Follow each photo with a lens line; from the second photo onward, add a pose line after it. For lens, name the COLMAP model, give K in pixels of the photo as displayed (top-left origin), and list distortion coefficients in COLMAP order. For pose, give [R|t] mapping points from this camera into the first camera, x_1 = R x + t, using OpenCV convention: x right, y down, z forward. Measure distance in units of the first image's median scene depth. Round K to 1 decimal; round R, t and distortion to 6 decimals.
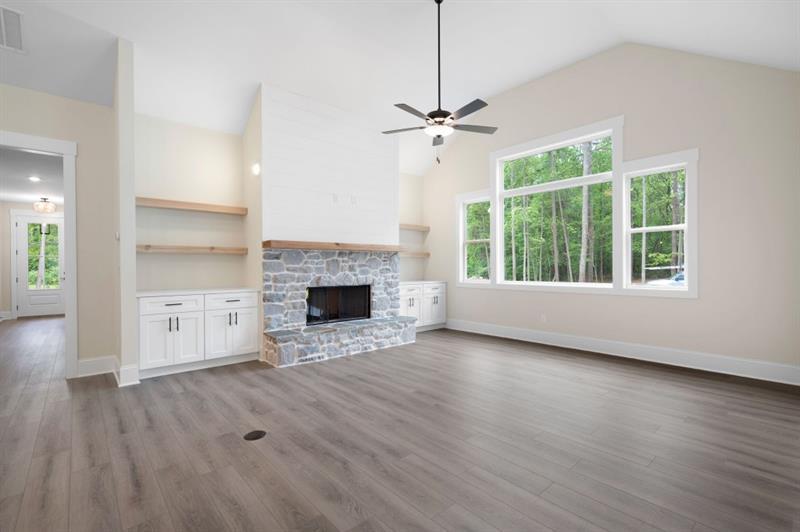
lens RADIAL K [[365.0, 0, 409.3], [0, 365.0, 266.0], [0, 0, 1]] dist [0.001808, -0.000011]
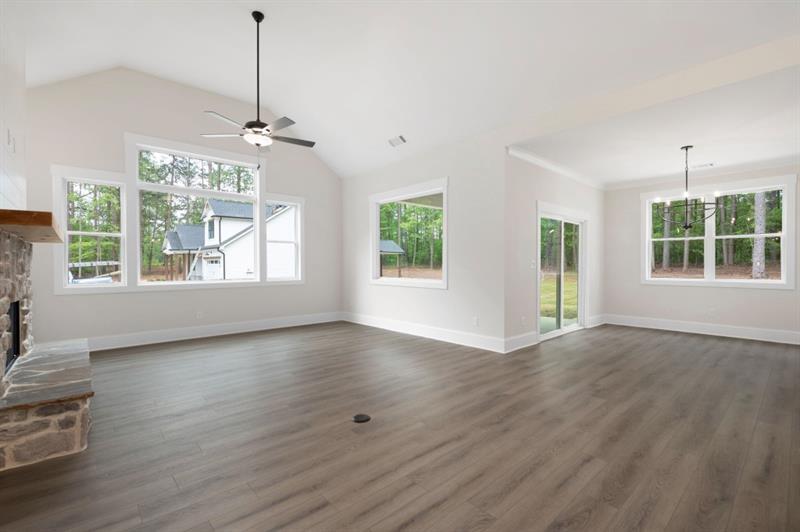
lens RADIAL K [[357.5, 0, 400.7], [0, 357.5, 267.8], [0, 0, 1]] dist [0.000226, 0.000053]
pose [[0.003521, -0.004450, 0.999984, -1.089270], [-0.002138, 0.999988, 0.004457, 0.003752], [-0.999992, -0.002153, 0.003511, 0.640859]]
